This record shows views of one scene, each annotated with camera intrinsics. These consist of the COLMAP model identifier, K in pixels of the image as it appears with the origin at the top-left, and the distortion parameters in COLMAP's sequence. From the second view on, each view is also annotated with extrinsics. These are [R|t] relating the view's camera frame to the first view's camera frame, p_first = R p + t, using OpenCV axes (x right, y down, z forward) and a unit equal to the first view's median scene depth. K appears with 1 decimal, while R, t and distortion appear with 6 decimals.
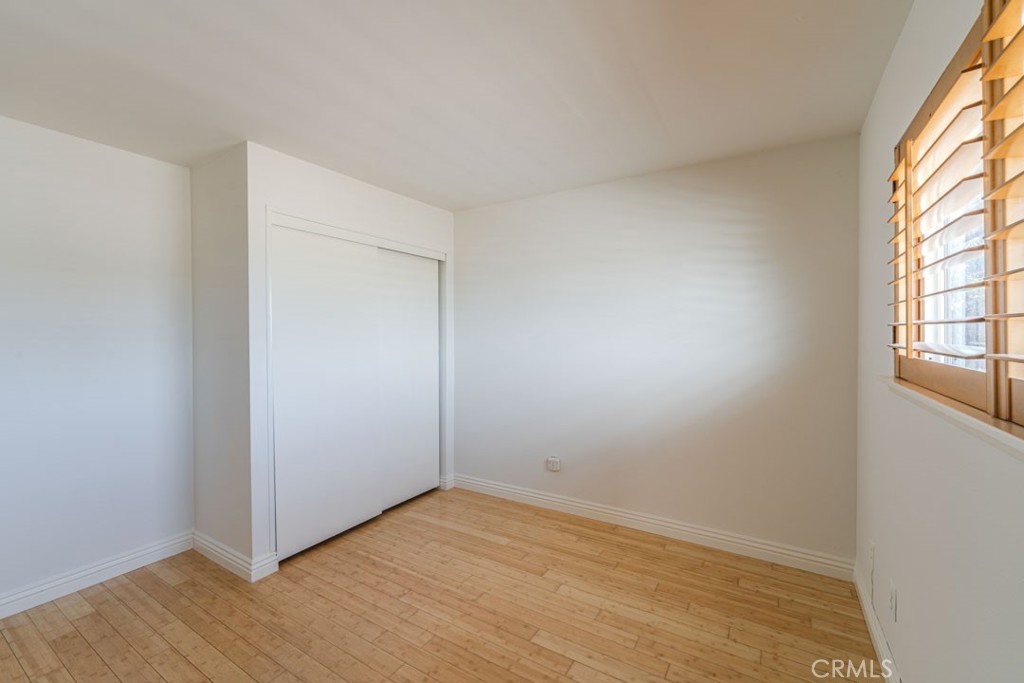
lens RADIAL K [[425.0, 0, 512.1], [0, 425.0, 337.8], [0, 0, 1]] dist [0.000601, -0.000142]
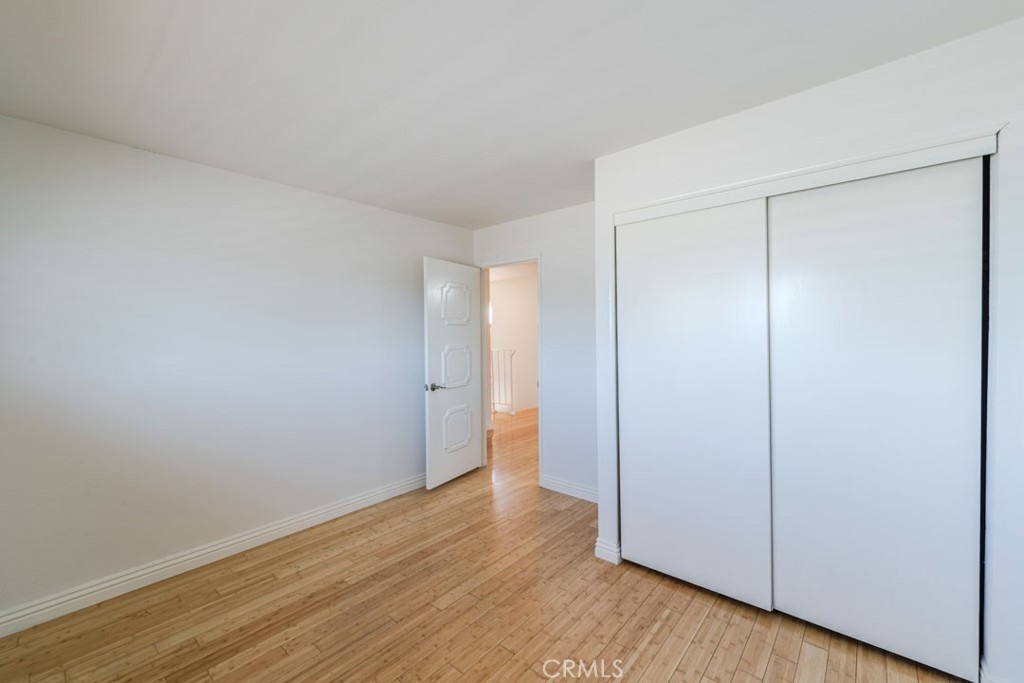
lens RADIAL K [[423.1, 0, 509.0], [0, 423.1, 340.5], [0, 0, 1]] dist [-0.000094, -0.000103]
pose [[-0.157294, 0.029507, -0.987111, 0.504673], [0.002684, 0.999563, 0.029451, -0.025790], [0.987548, 0.001983, -0.157305, 0.939888]]
